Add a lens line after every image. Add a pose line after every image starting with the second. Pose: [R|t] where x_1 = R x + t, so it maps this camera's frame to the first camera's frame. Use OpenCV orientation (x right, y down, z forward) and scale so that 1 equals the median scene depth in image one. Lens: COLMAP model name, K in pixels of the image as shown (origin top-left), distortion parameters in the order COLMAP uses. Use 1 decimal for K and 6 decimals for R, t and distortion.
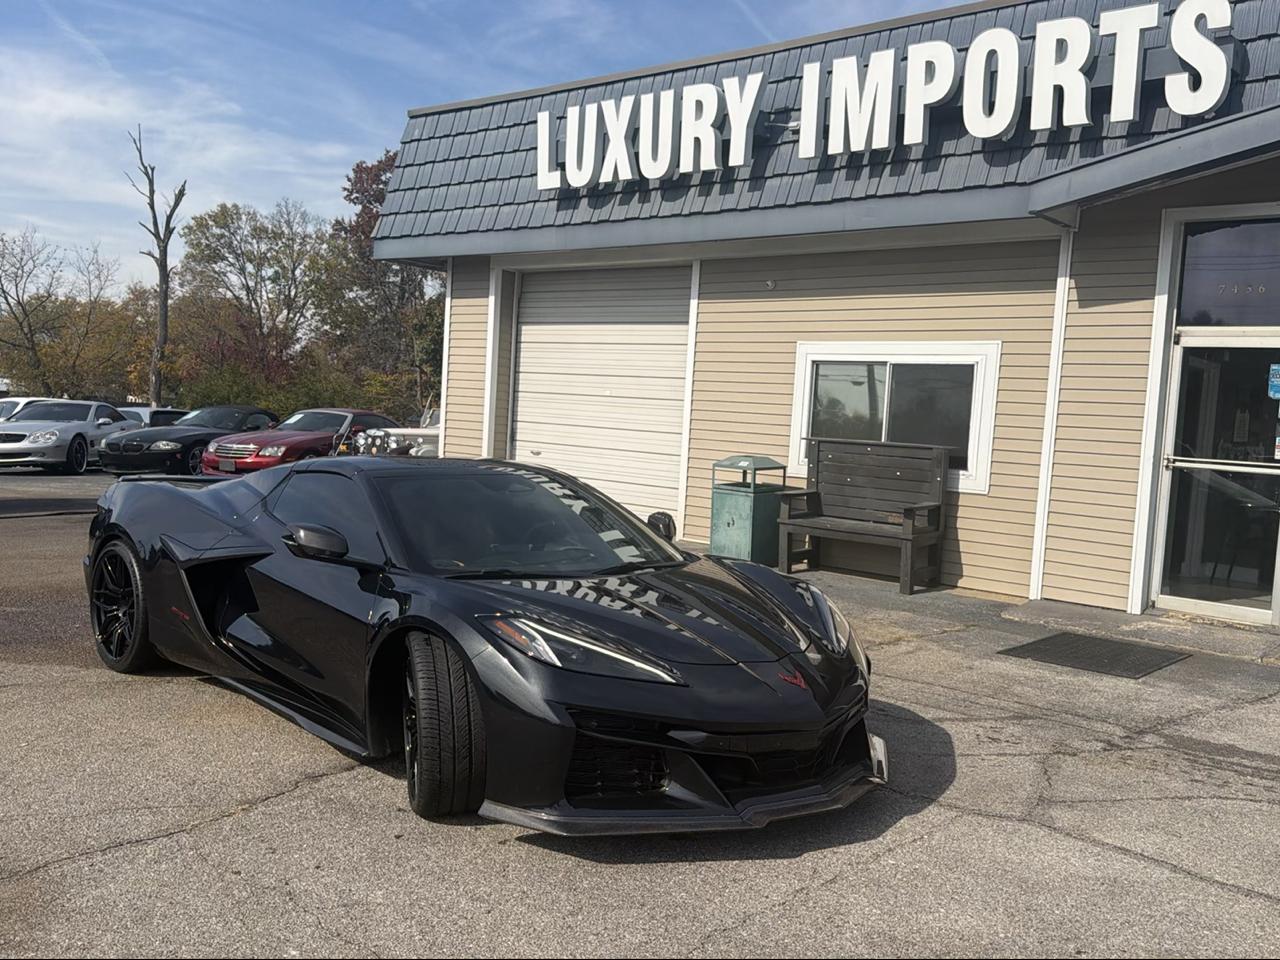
lens RADIAL K [[1136.8, 0, 639.7], [0, 1136.8, 492.7], [0, 0, 1]] dist [0.092740, -0.169159]
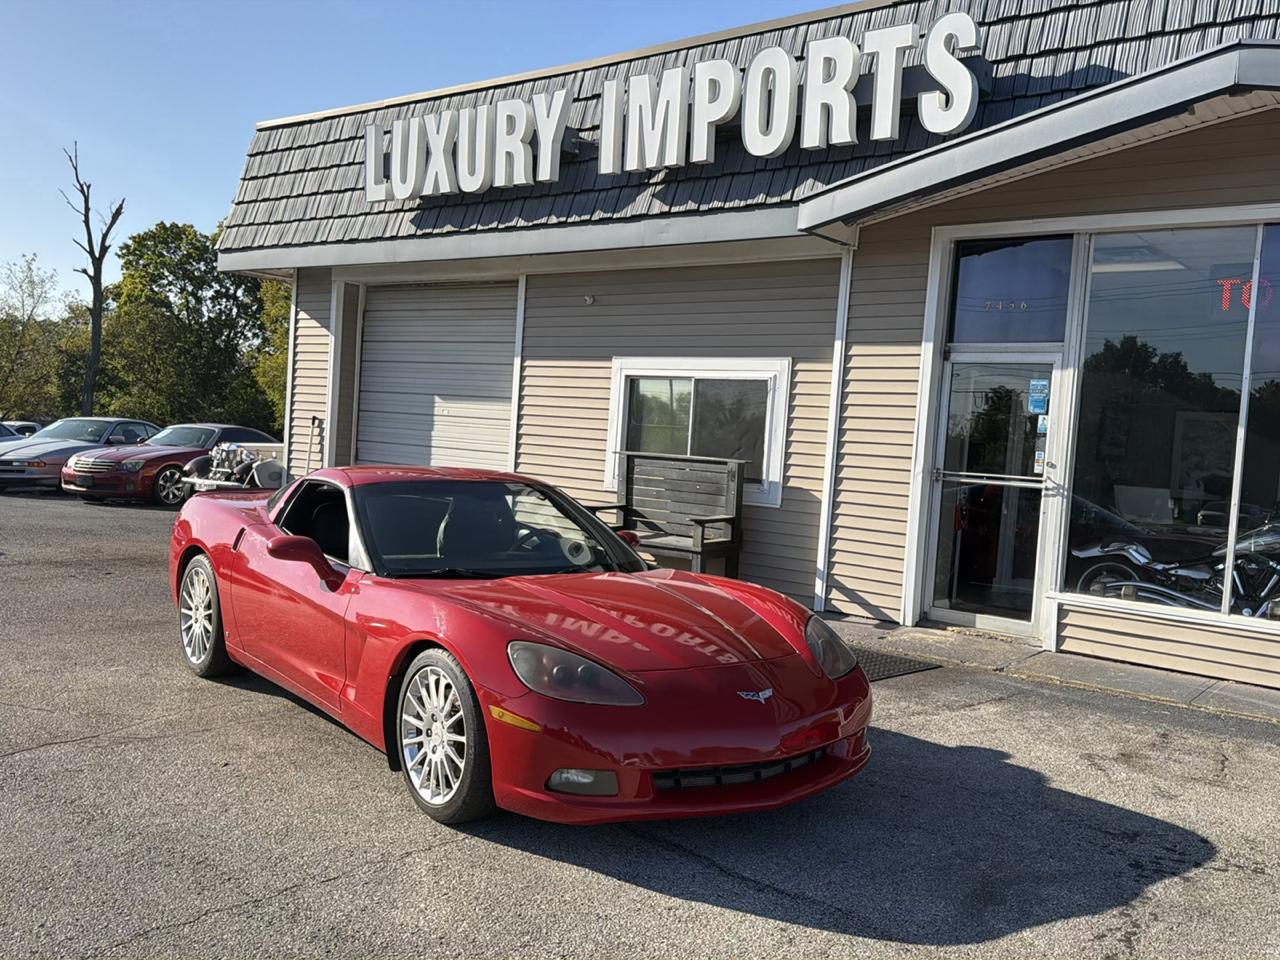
lens RADIAL K [[1136.8, 0, 639.7], [0, 1136.8, 492.7], [0, 0, 1]] dist [0.092740, -0.169159]
pose [[0.999461, 0.005923, 0.032288, 0.136685], [-0.005219, 0.999747, -0.021857, 0.009589], [-0.032409, 0.021676, 0.999240, 0.000457]]
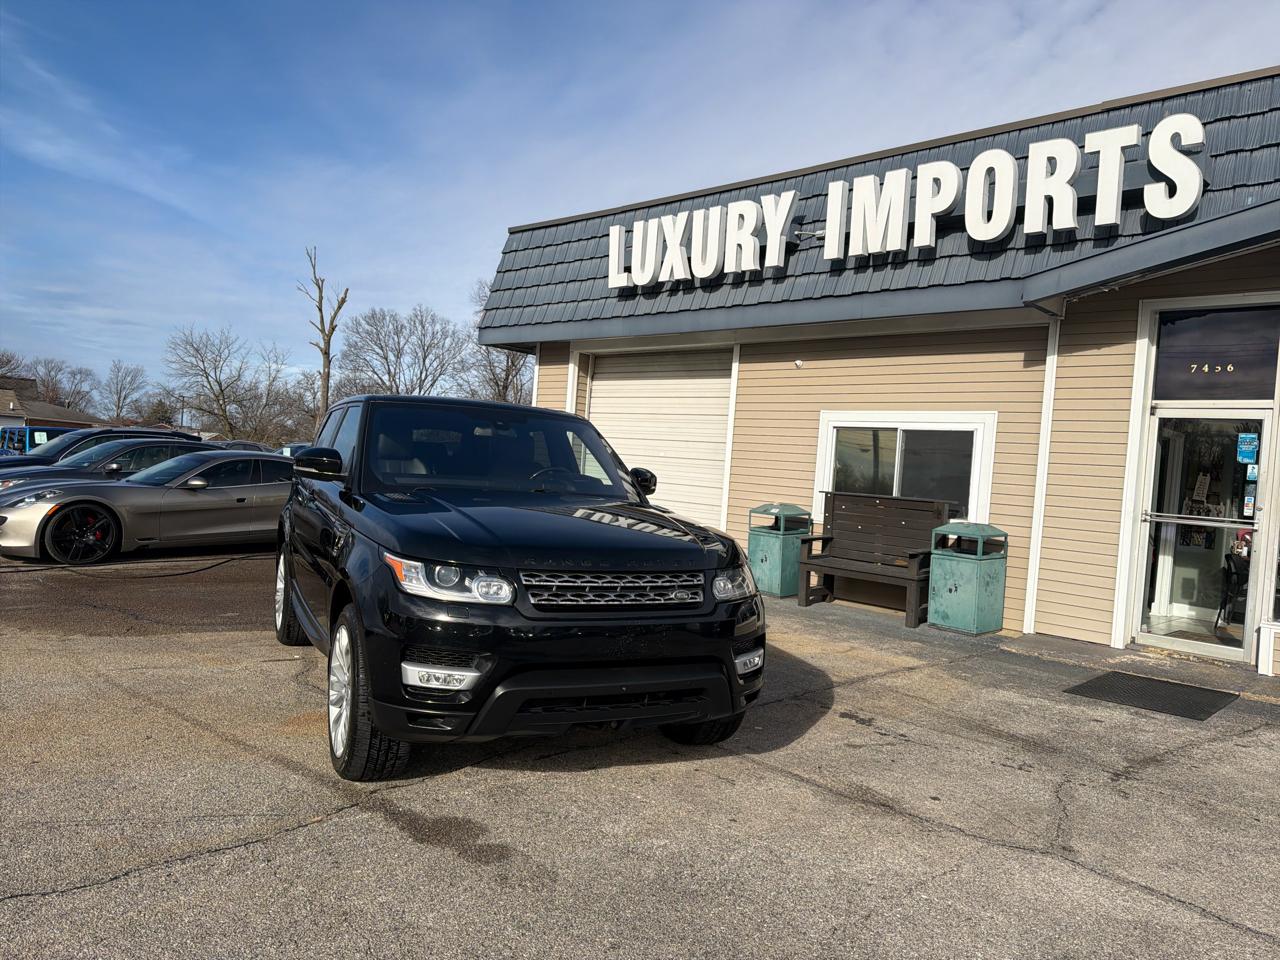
lens RADIAL K [[894.7, 0, 638.7], [0, 894.7, 489.7], [0, 0, 1]] dist [0.041481, -0.047401]
pose [[0.998321, 0.014887, -0.055982, 0.000690], [-0.017637, 0.998645, -0.048966, -0.000350], [0.055177, 0.049872, 0.997230, 0.056747]]
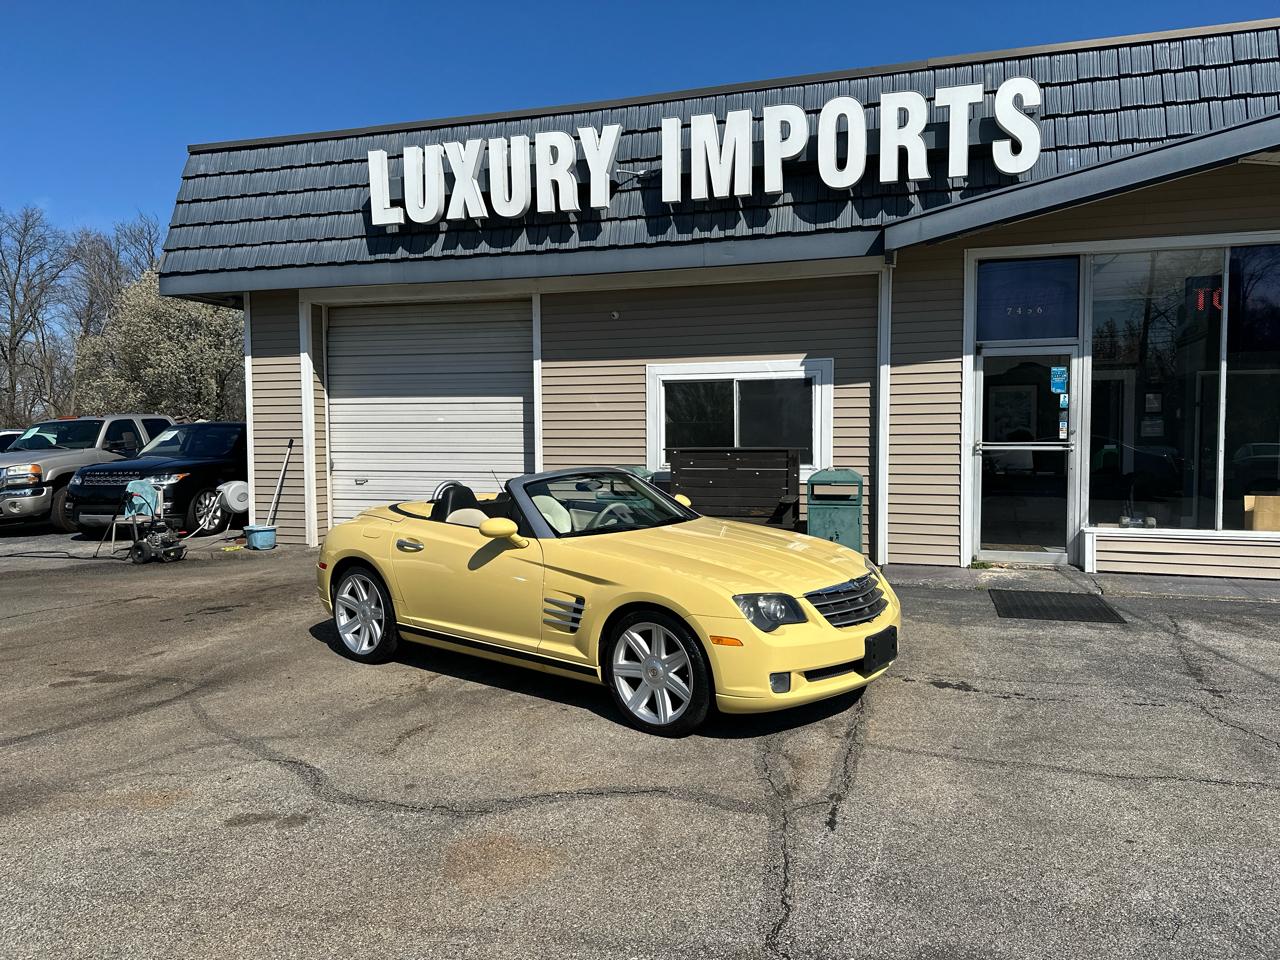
lens RADIAL K [[891.4, 0, 636.8], [0, 891.4, 479.5], [0, 0, 1]] dist [0.047291, -0.057241]
pose [[0.913535, -0.085962, 0.397572, -0.245275], [0.088413, 0.996009, 0.012200, -0.030769], [-0.397034, 0.024006, 0.917490, 0.197580]]
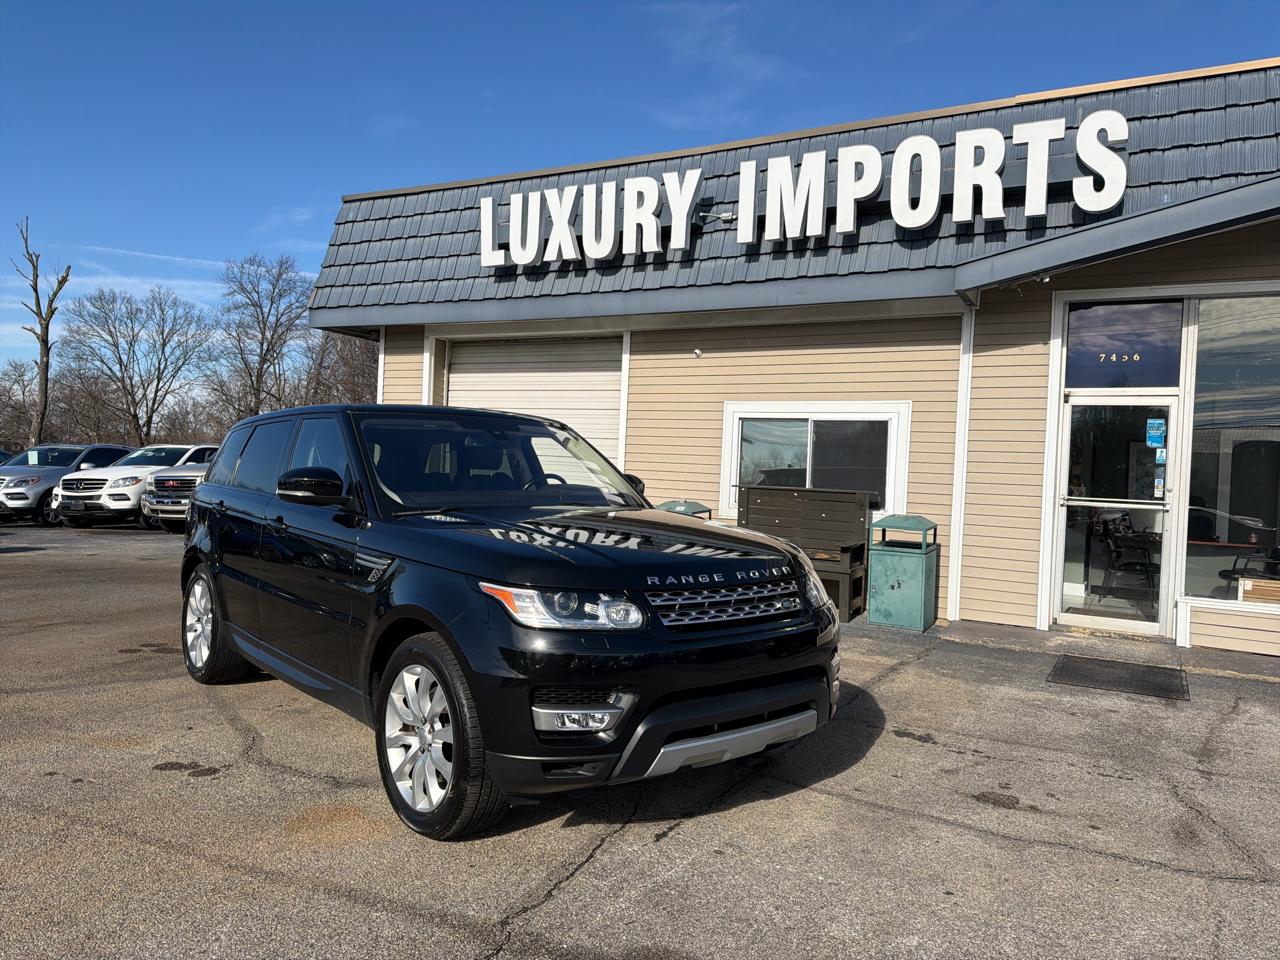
lens RADIAL K [[897.3, 0, 637.3], [0, 897.3, 482.8], [0, 0, 1]] dist [0.037652, -0.041202]
pose [[0.979871, -0.015986, 0.198989, -0.135535], [0.025796, 0.998571, -0.046806, -0.011059], [-0.197956, 0.050998, 0.978883, 0.141699]]
